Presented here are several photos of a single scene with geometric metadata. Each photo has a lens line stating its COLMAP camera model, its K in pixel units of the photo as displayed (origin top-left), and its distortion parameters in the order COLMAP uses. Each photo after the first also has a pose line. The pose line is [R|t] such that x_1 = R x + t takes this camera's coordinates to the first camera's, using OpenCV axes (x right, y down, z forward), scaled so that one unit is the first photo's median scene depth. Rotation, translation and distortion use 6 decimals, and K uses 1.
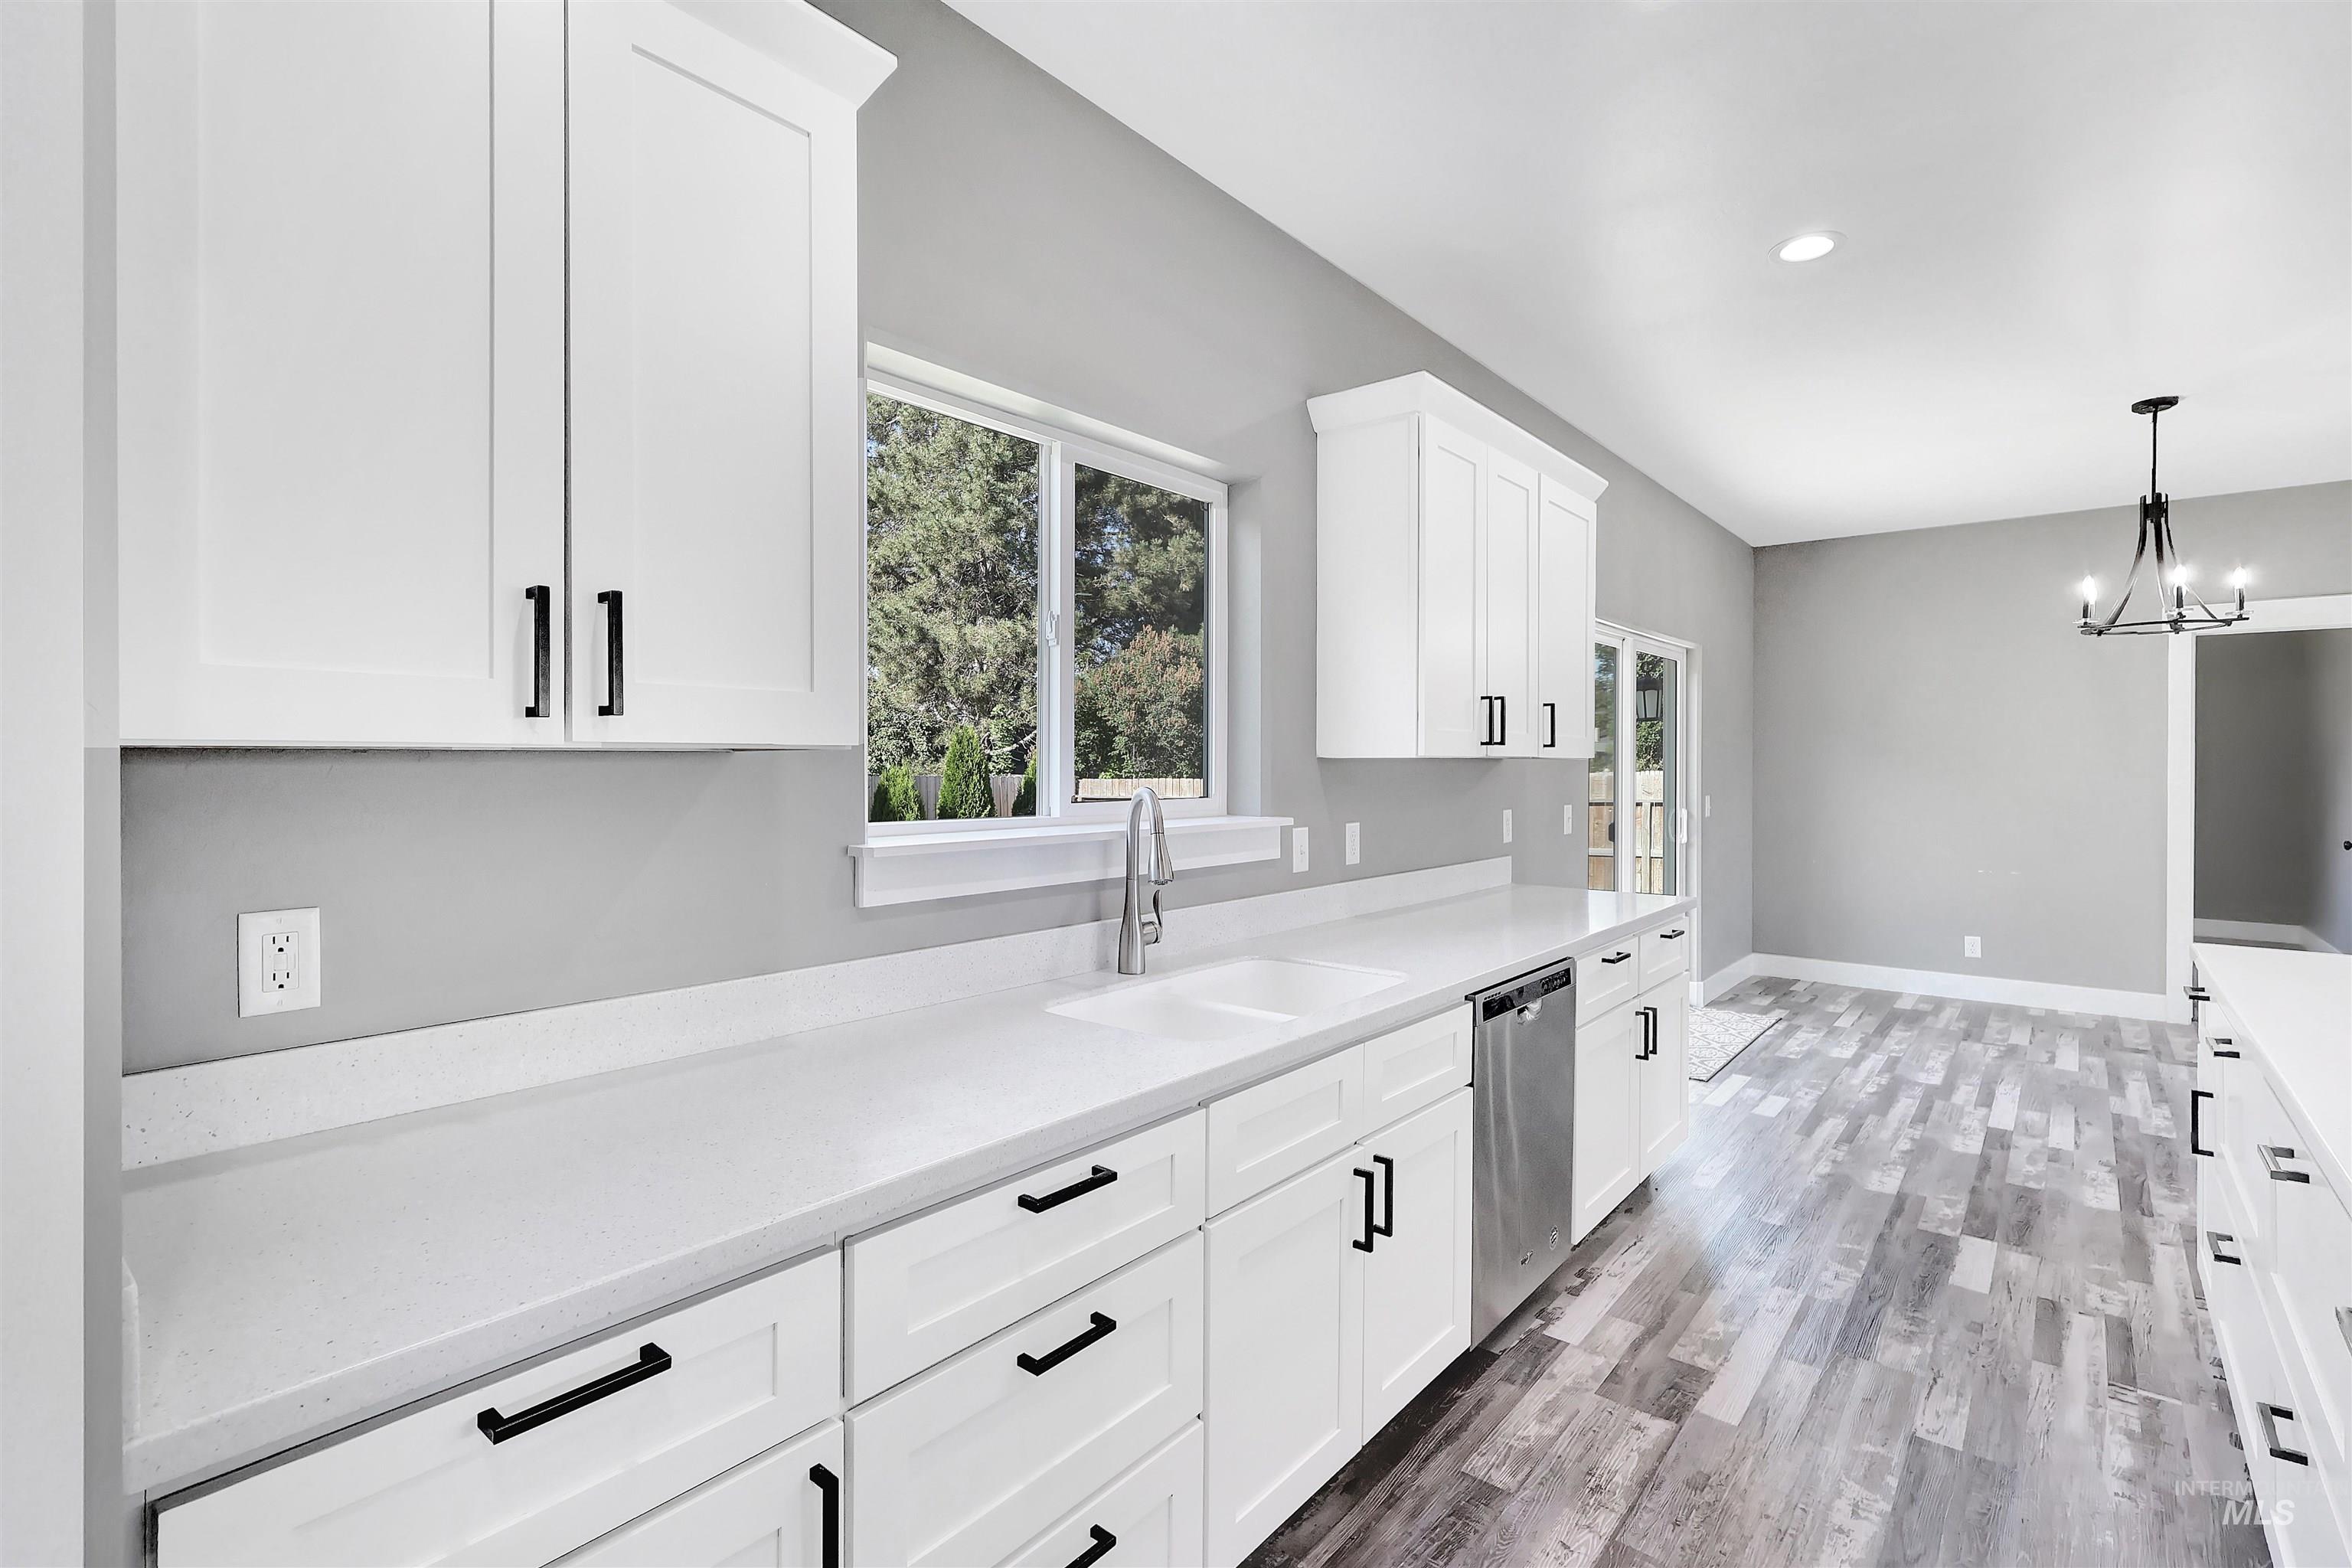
lens RADIAL K [[1092.9, 0, 1177.0], [0, 1092.9, 764.1], [0, 0, 1]] dist [0.000180, 0.000013]
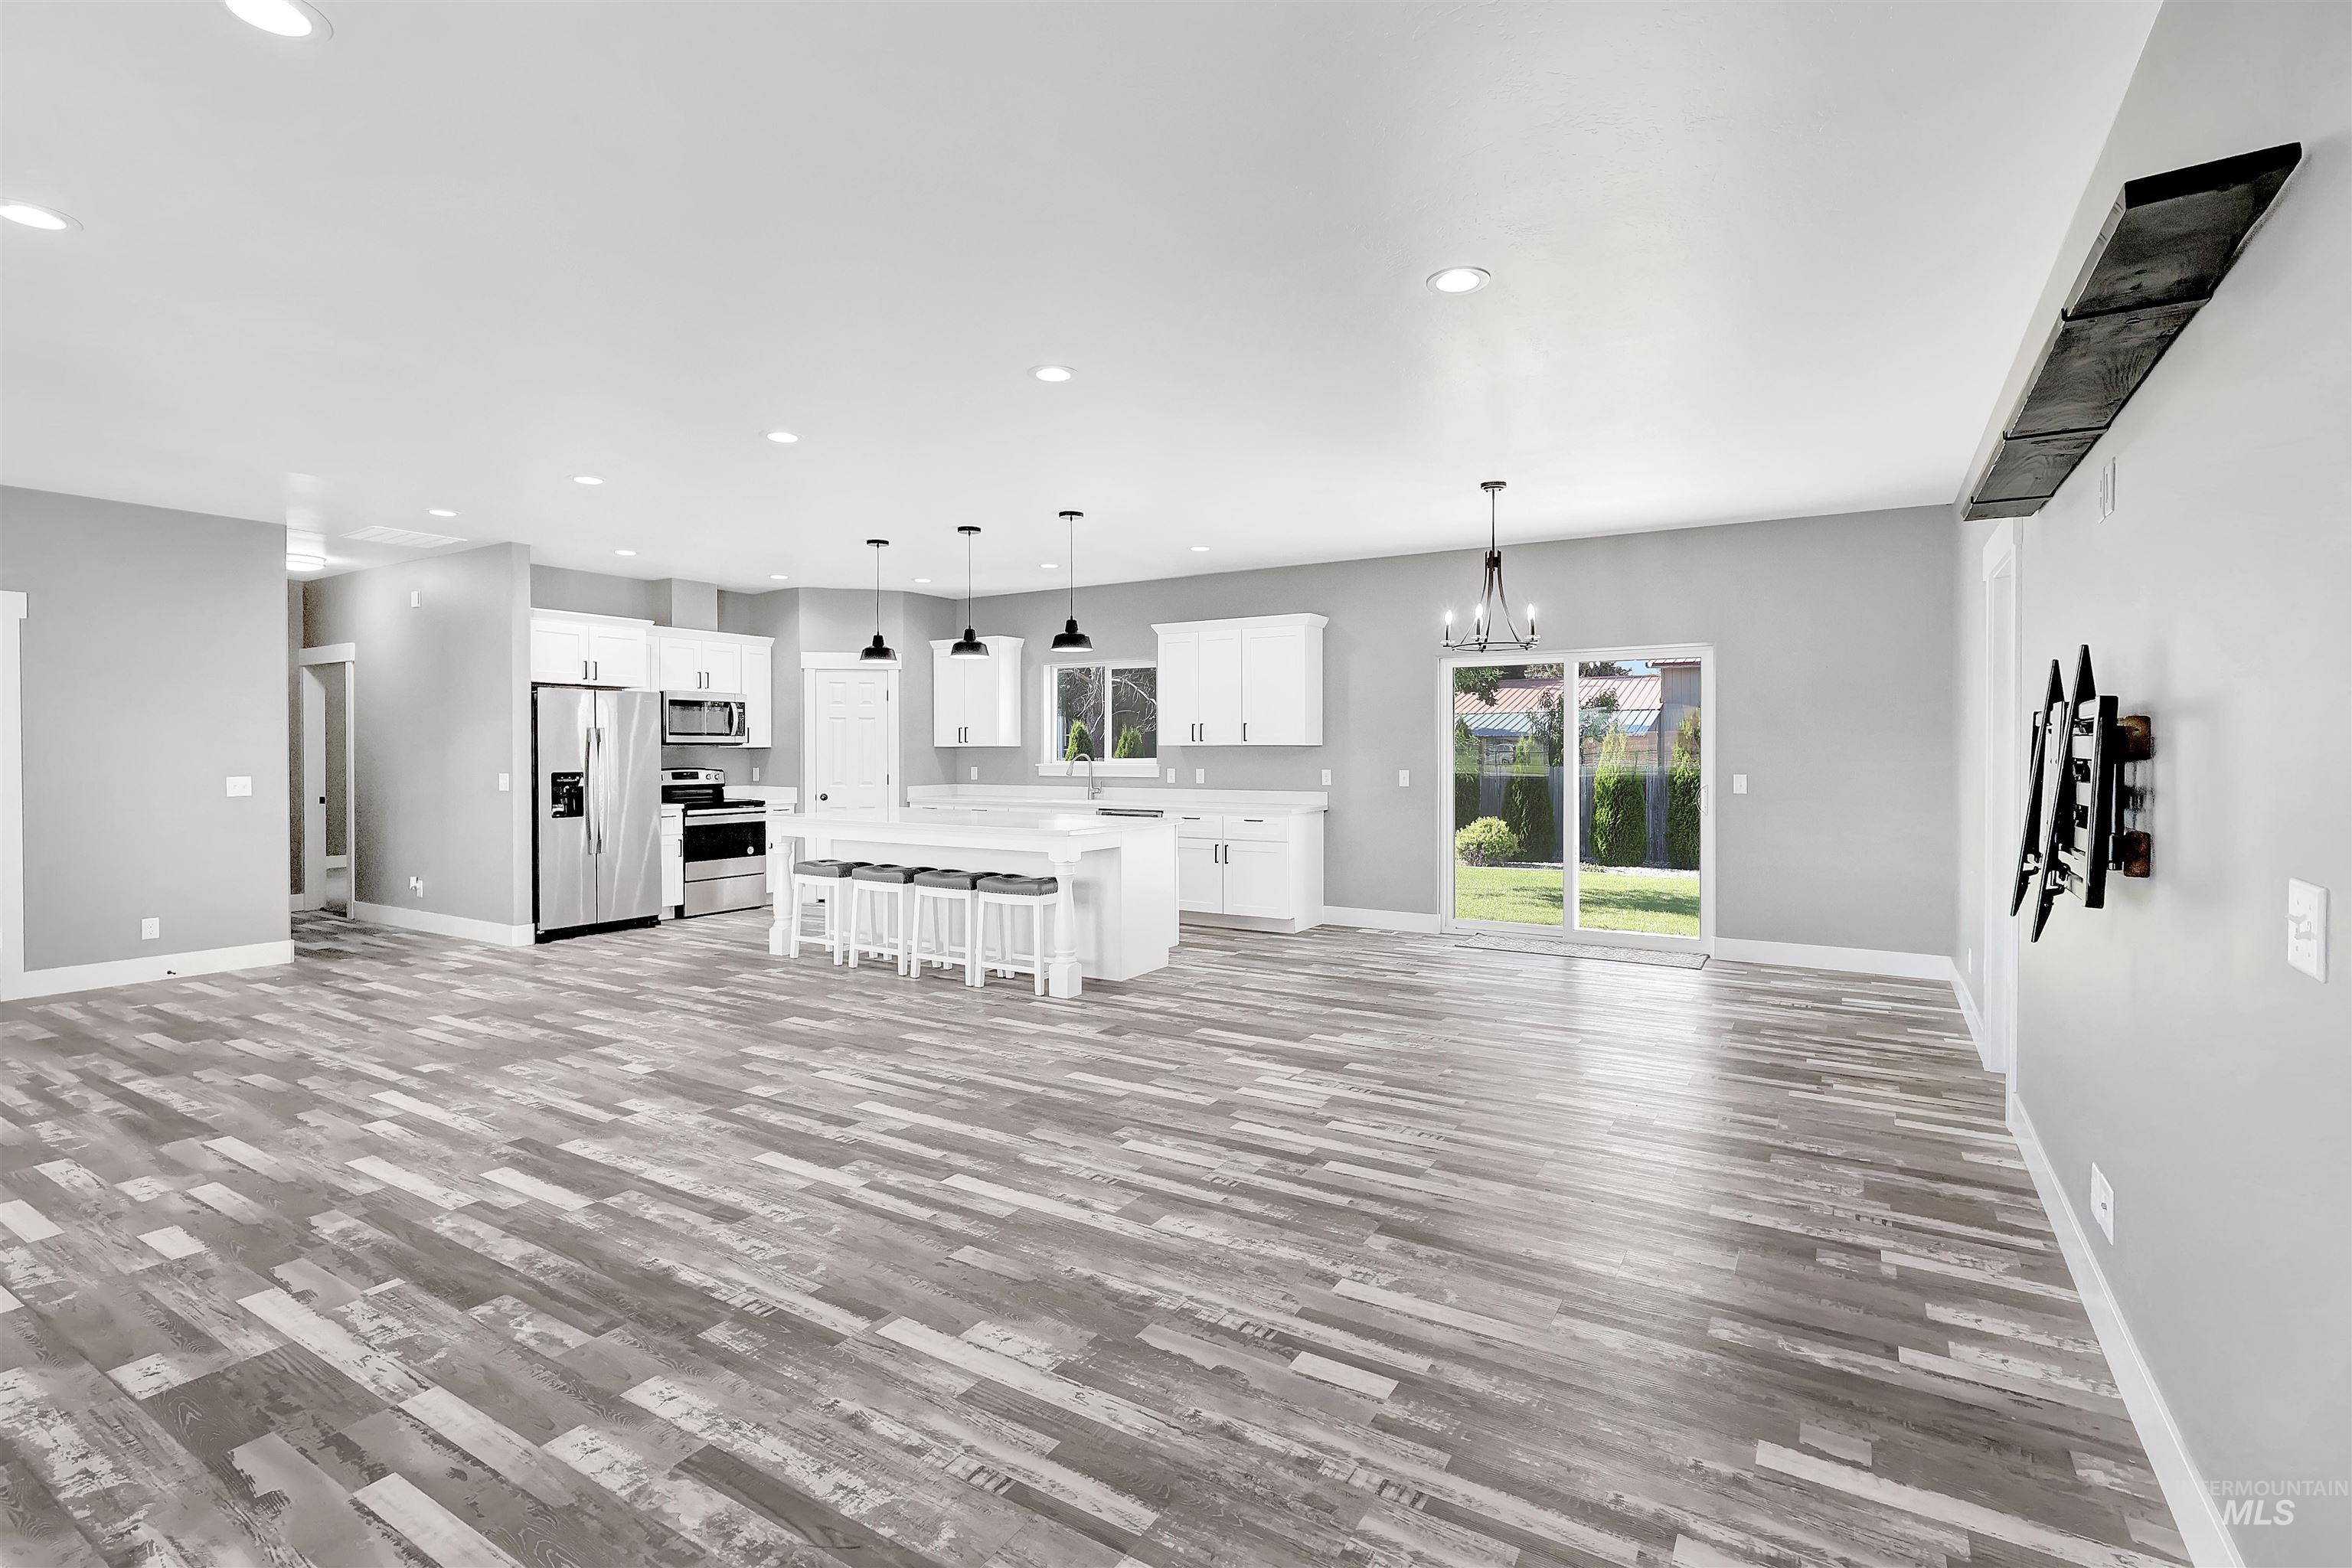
lens RADIAL K [[1099.2, 0, 1156.7], [0, 1099.2, 754.8], [0, 0, 1]] dist [-0.001611, 0.000410]
pose [[0.125240, 0.003111, -0.992122, 3.403515], [0.002606, 0.999991, 0.003464, 0.009621], [0.992123, -0.003020, 0.125230, 0.622622]]
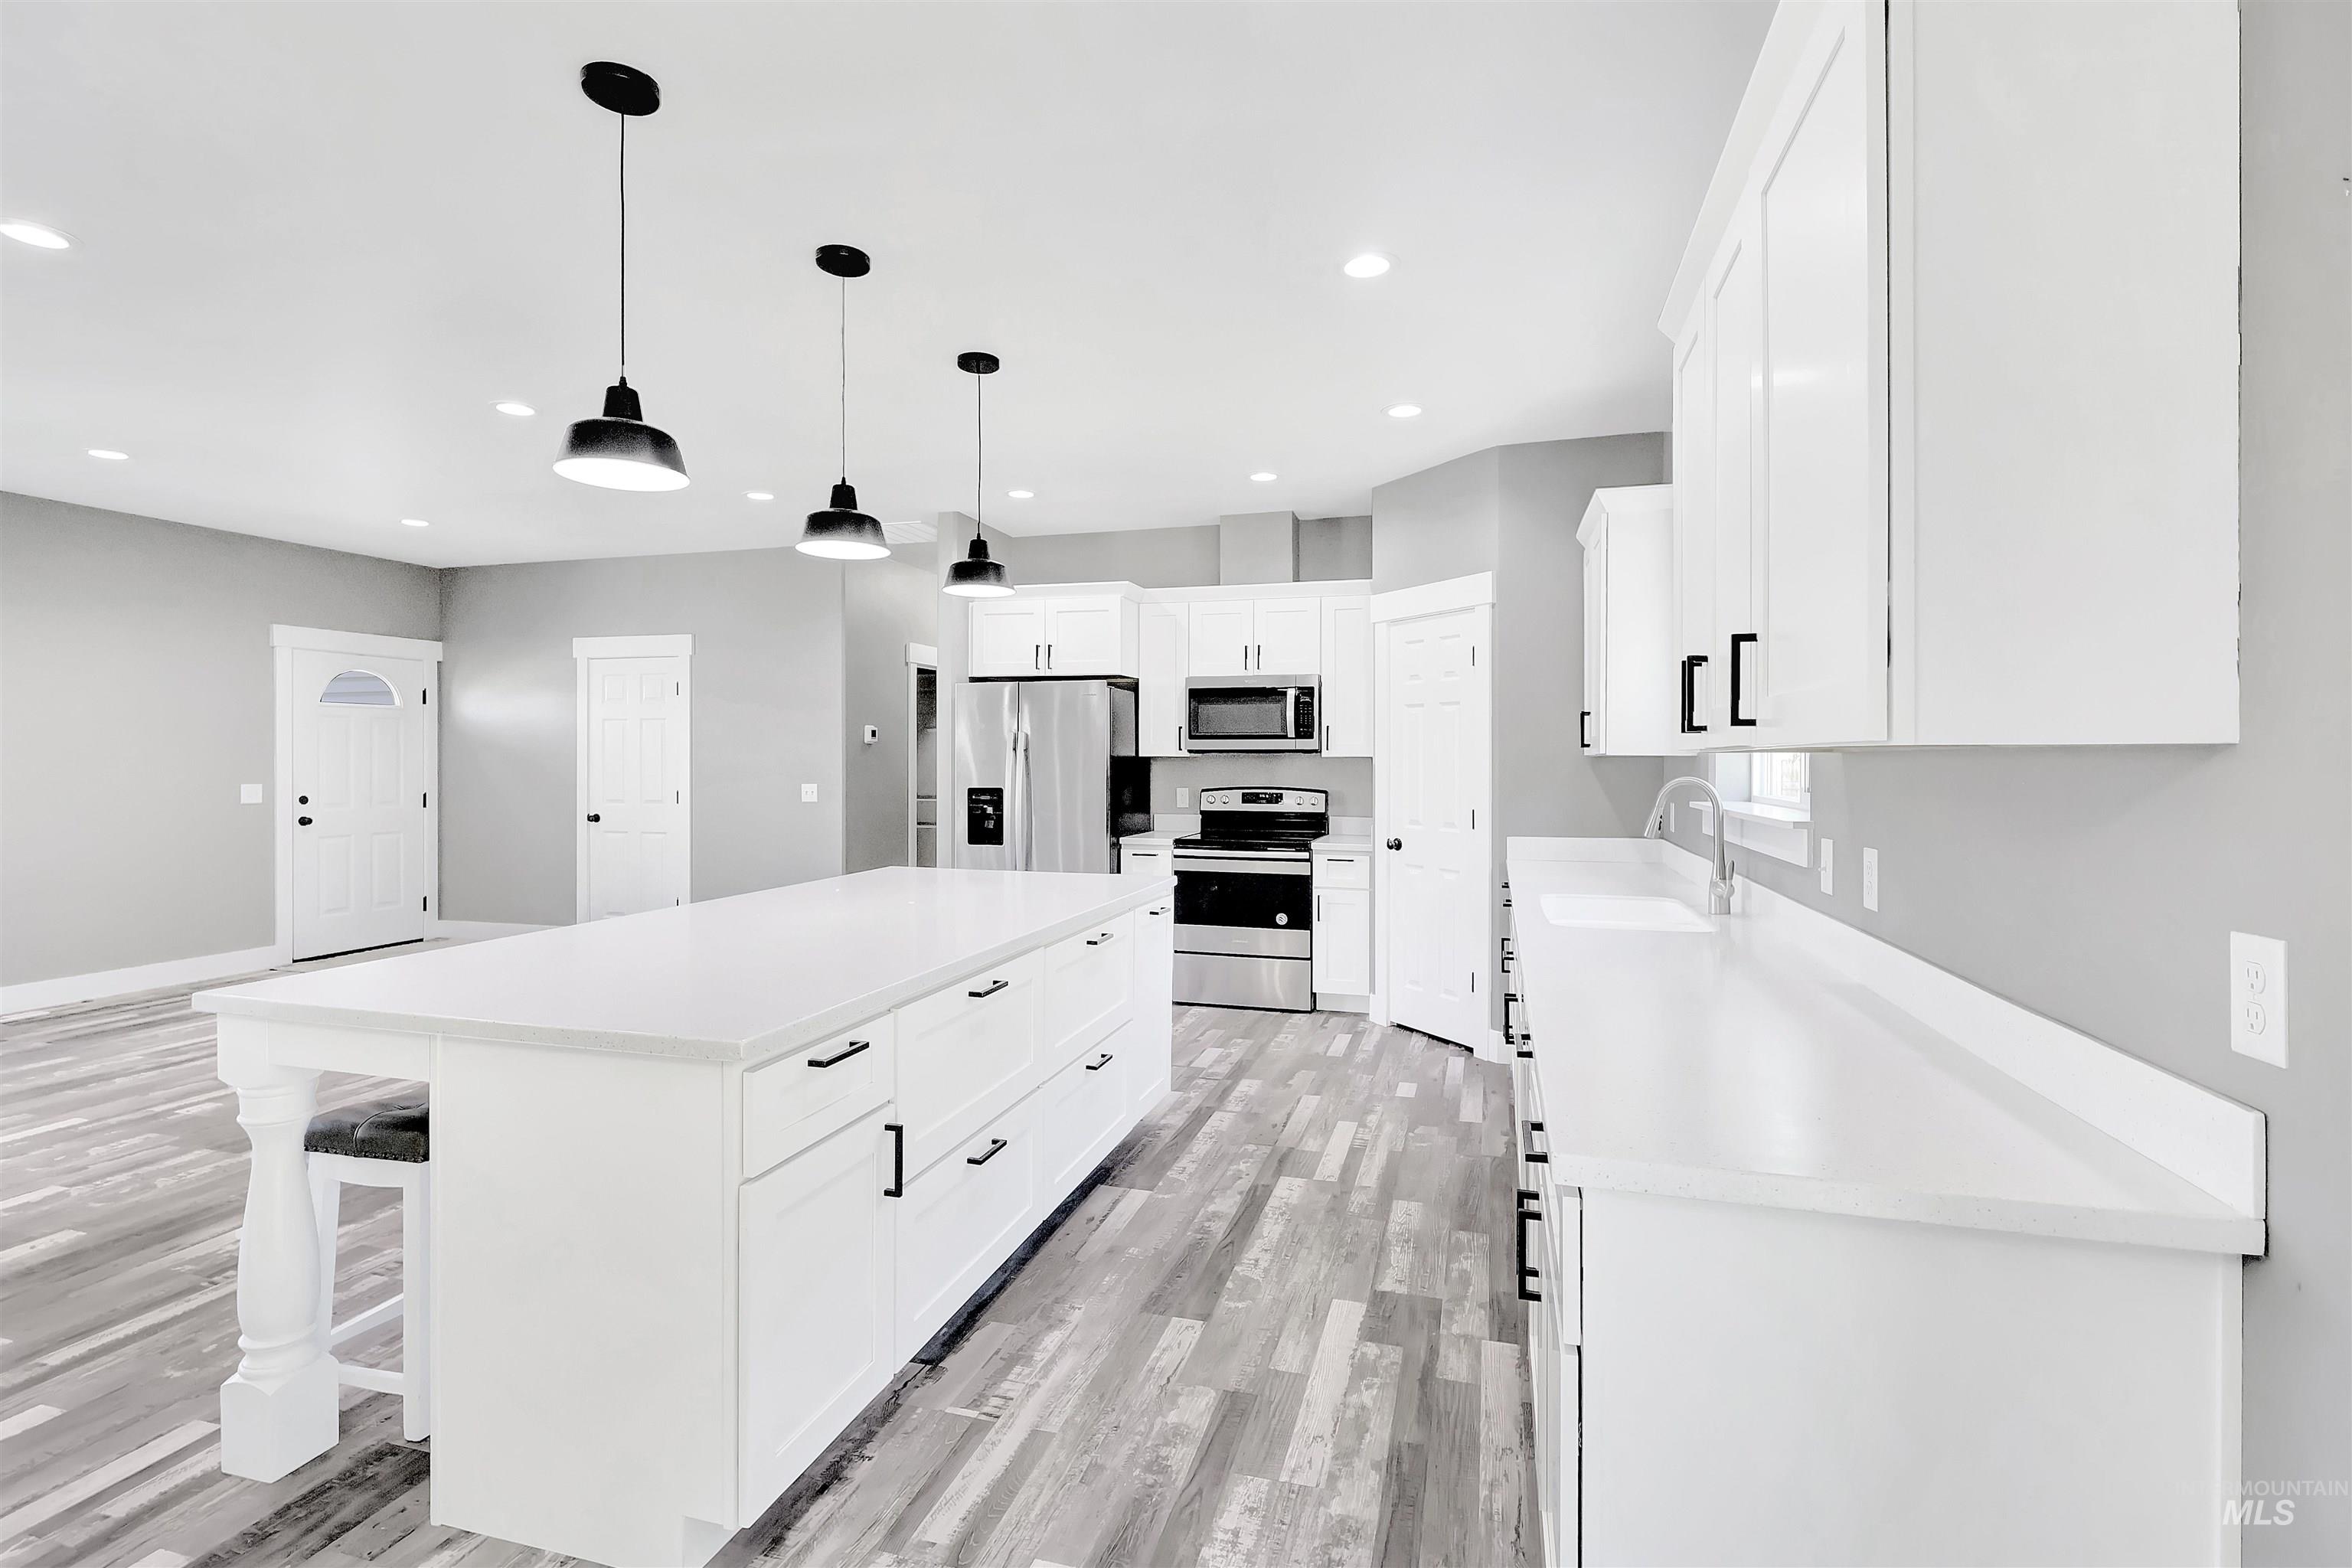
lens RADIAL K [[1092.9, 0, 1177.0], [0, 1092.9, 764.1], [0, 0, 1]] dist [0.000180, 0.000013]
pose [[-0.917362, -0.001134, -0.398053, 0.946595], [-0.002879, 0.999989, 0.003788, 0.001739], [0.398044, 0.004621, -0.917355, 1.671898]]
